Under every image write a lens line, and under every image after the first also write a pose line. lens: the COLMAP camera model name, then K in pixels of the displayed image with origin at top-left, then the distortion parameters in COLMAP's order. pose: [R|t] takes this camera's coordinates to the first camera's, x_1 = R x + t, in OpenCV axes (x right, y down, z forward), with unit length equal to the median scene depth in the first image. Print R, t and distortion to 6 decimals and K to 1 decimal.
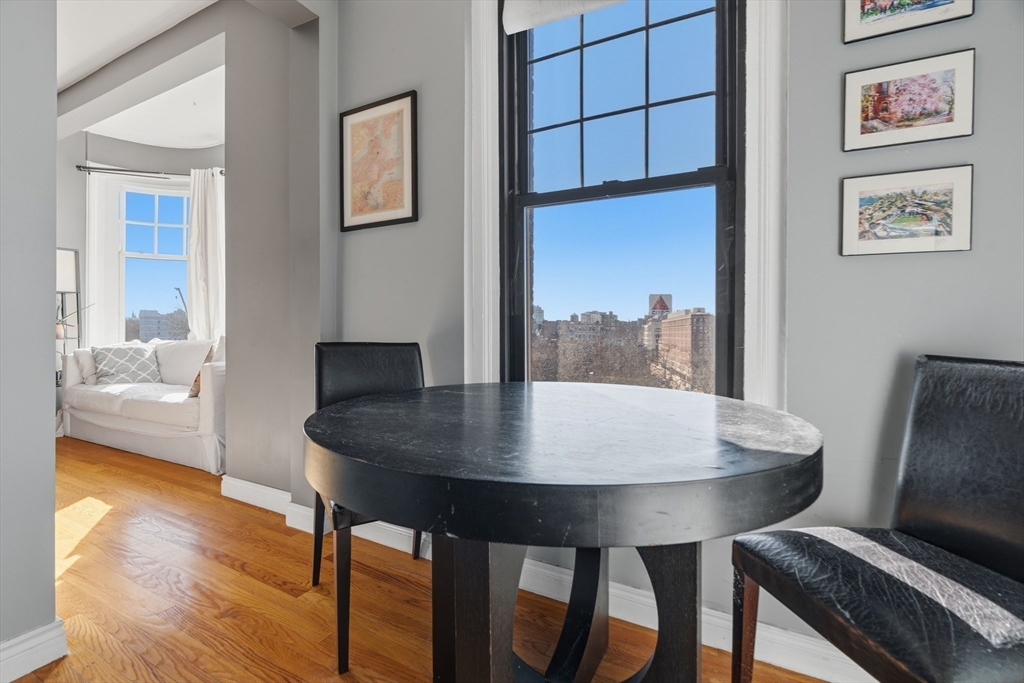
lens RADIAL K [[481.2, 0, 509.7], [0, 481.2, 324.3], [0, 0, 1]] dist [-0.001274, 0.000592]
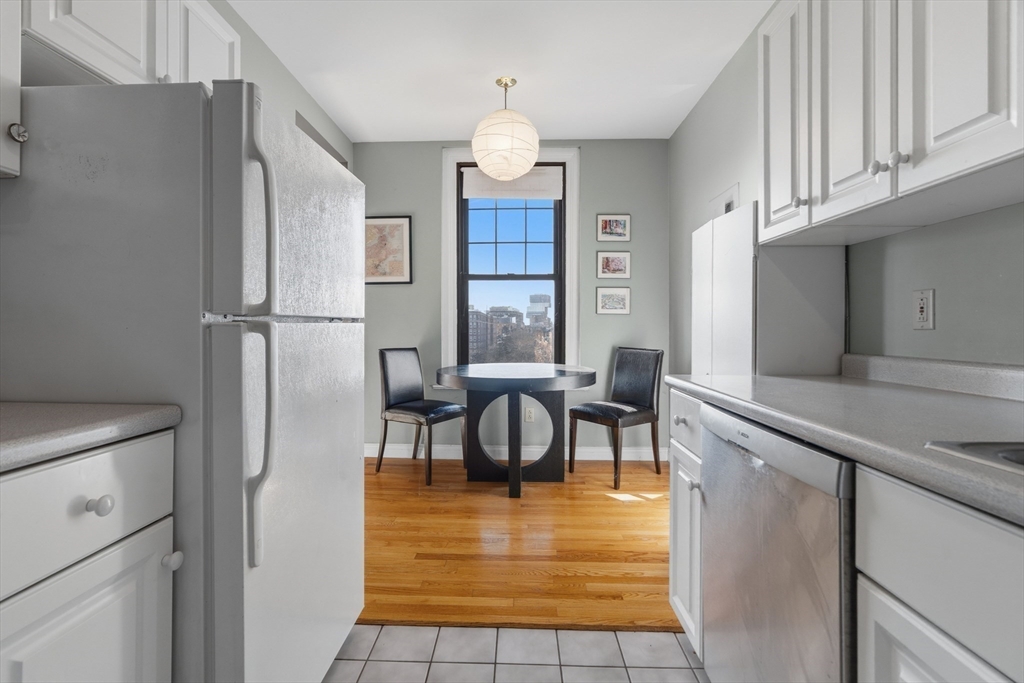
lens RADIAL K [[481.2, 0, 509.7], [0, 481.2, 324.3], [0, 0, 1]] dist [-0.001274, 0.000592]
pose [[0.886737, -0.007566, 0.462212, -0.838537], [0.005763, 0.999969, 0.005312, -0.070717], [-0.462238, -0.002047, 0.886753, -0.999963]]
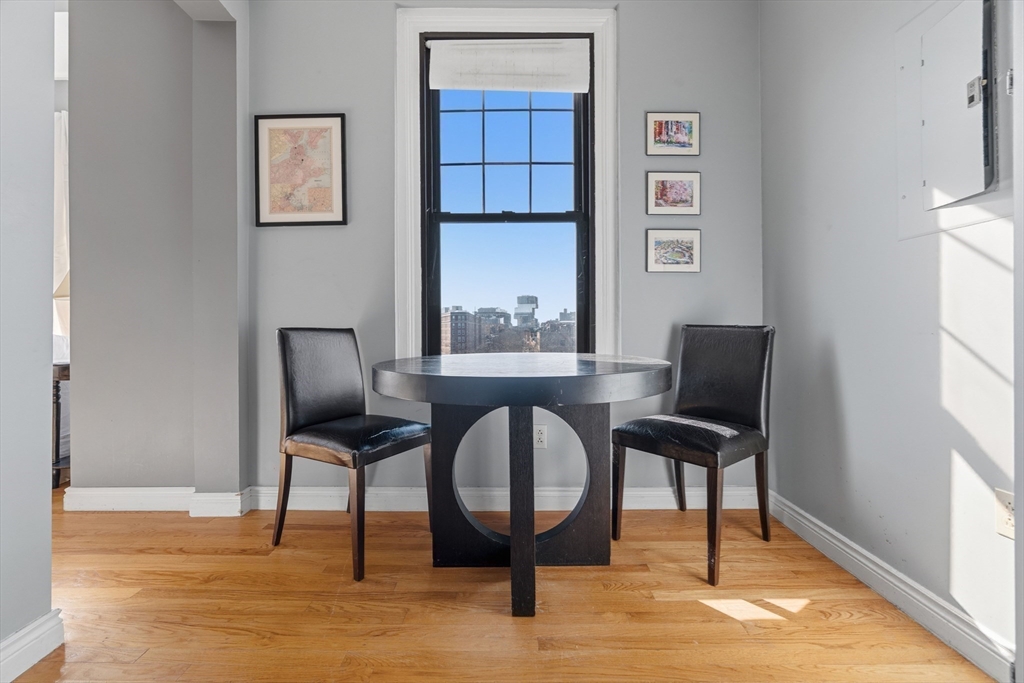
lens RADIAL K [[481.2, 0, 509.7], [0, 481.2, 324.3], [0, 0, 1]] dist [-0.001274, 0.000592]
pose [[0.875107, -0.012833, 0.483760, -0.475848], [0.011412, 0.999918, 0.005881, 0.028674], [-0.483796, 0.000374, 0.875181, -0.250641]]
